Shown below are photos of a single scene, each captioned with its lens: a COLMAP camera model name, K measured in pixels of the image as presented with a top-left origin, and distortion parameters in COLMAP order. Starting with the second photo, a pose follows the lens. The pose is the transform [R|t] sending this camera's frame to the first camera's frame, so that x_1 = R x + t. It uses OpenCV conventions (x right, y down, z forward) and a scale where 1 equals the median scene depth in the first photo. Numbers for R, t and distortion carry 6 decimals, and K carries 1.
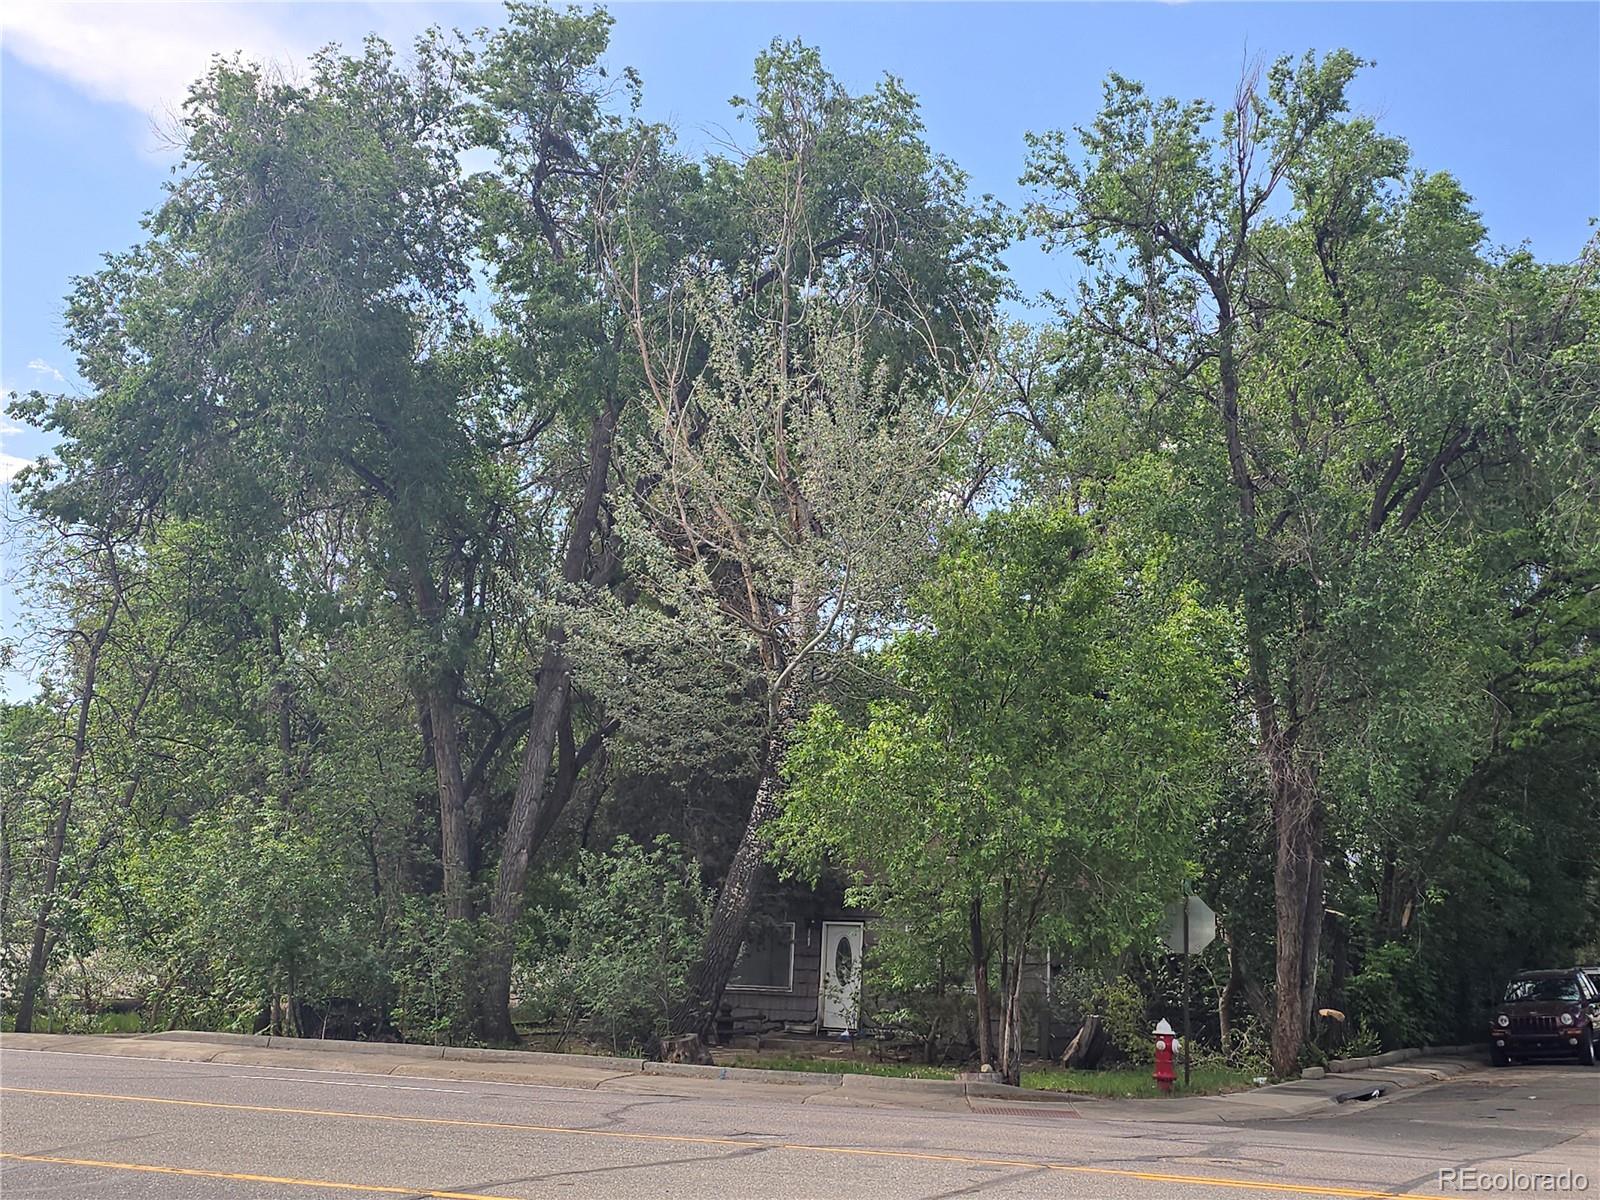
lens RADIAL K [[937.6, 0, 800.0], [0, 937.6, 600.0], [0, 0, 1]] dist [-0.064210, 0.001304]
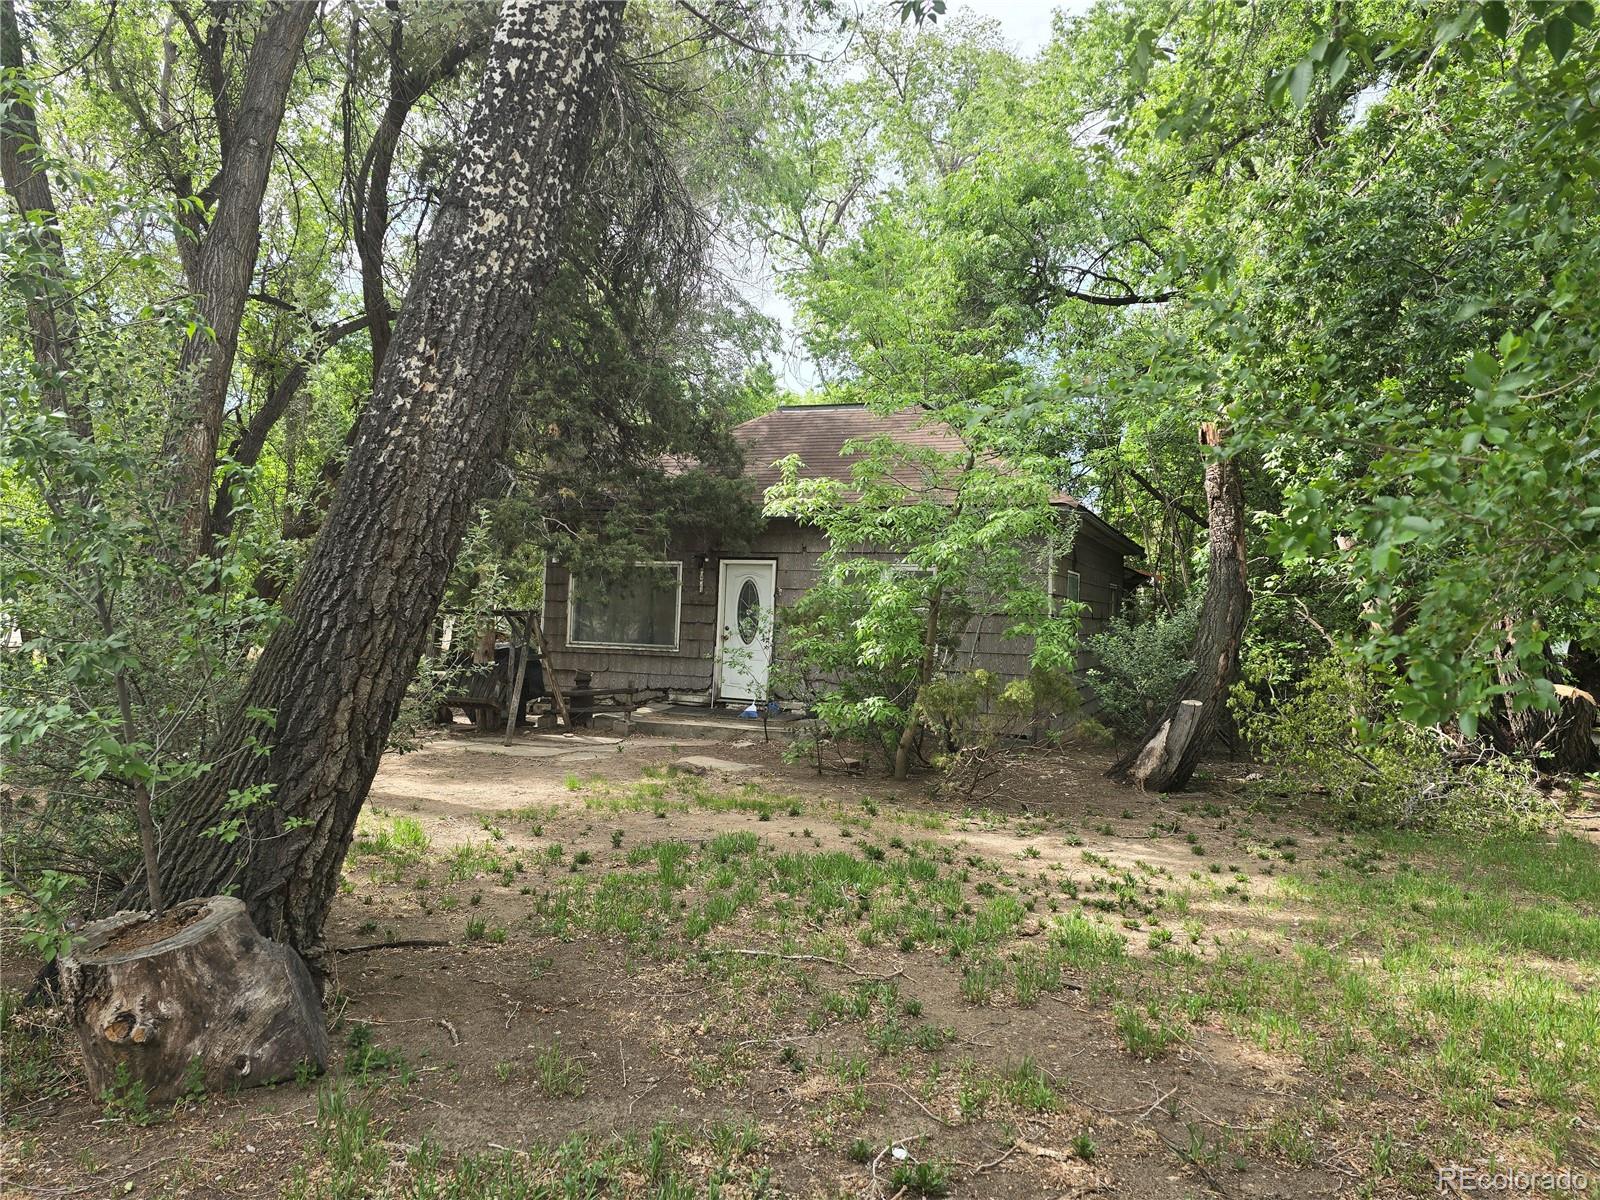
lens RADIAL K [[937.6, 0, 800.0], [0, 937.6, 600.0], [0, 0, 1]] dist [-0.064210, 0.001304]
pose [[0.993809, -0.000892, 0.111097, 0.005243], [-0.038157, 0.936400, 0.348855, 0.127874], [-0.104342, -0.350935, 0.930568, 0.330651]]
